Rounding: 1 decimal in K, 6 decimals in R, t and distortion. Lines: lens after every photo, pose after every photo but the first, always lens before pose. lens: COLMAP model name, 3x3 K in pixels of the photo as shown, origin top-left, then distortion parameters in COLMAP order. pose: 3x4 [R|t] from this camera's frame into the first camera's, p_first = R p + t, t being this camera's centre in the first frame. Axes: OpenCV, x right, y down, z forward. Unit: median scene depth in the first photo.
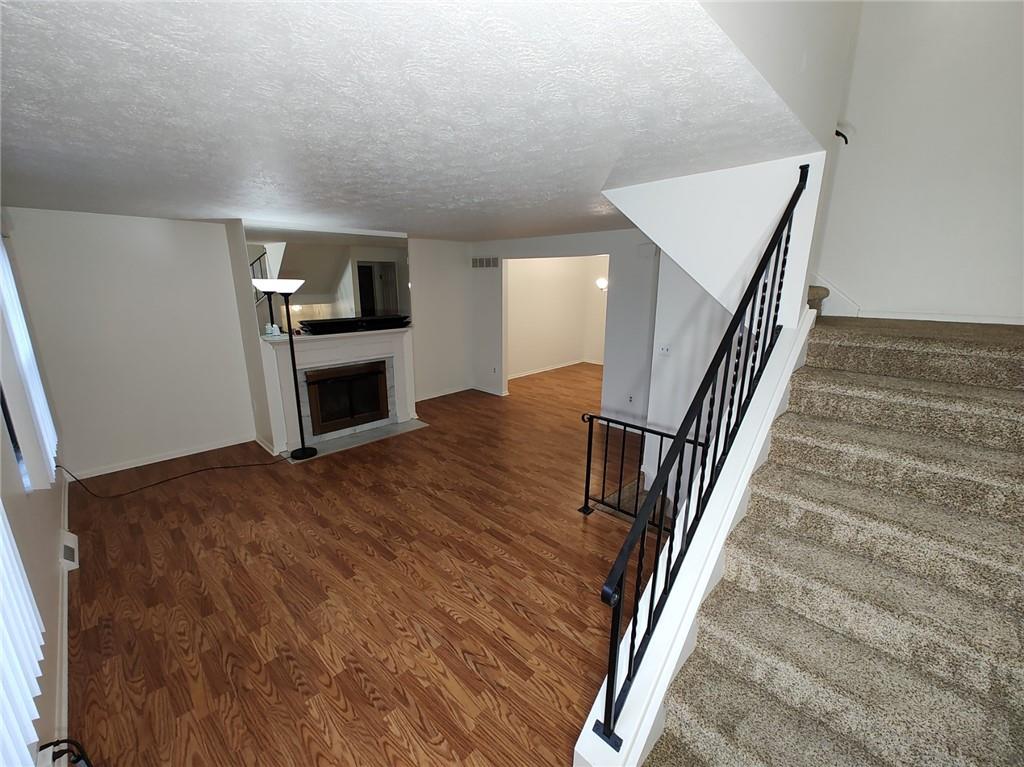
lens RADIAL K [[422.0, 0, 511.0], [0, 422.0, 388.3], [0, 0, 1]] dist [0.004618, -0.000380]
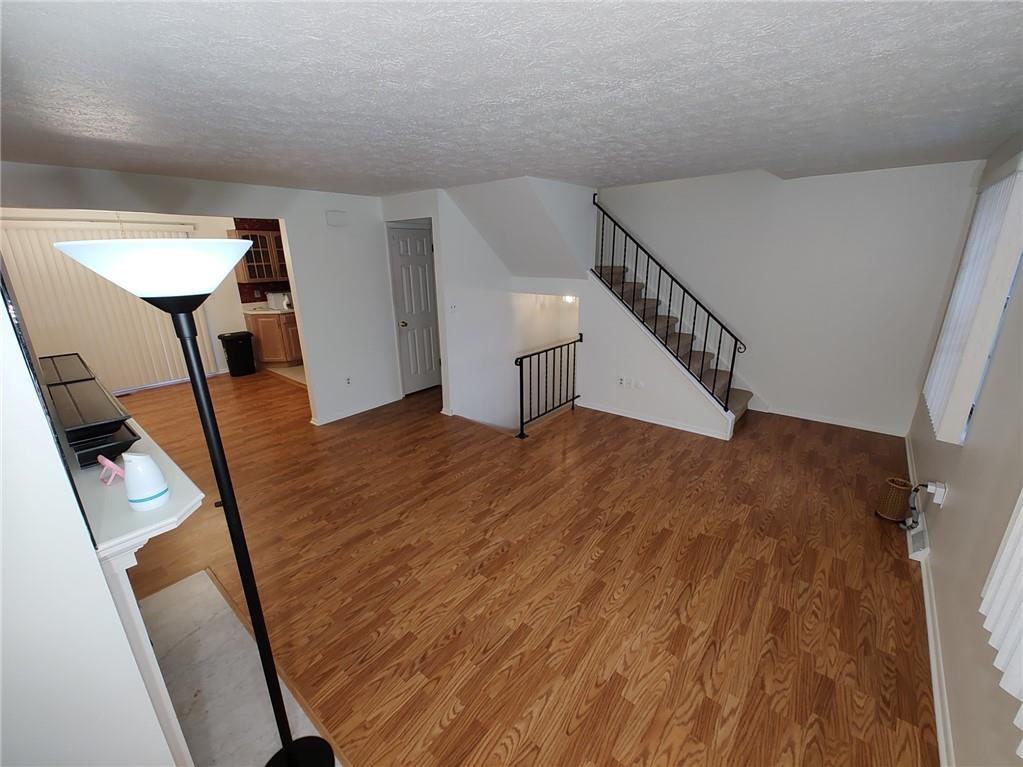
lens RADIAL K [[421.5, 0, 509.9], [0, 421.5, 398.2], [0, 0, 1]] dist [0.004618, -0.000380]
pose [[-0.092885, -0.325824, 0.940856, -1.223807], [0.259992, 0.904221, 0.338805, -0.312003], [-0.961133, 0.276085, 0.000723, 1.285080]]
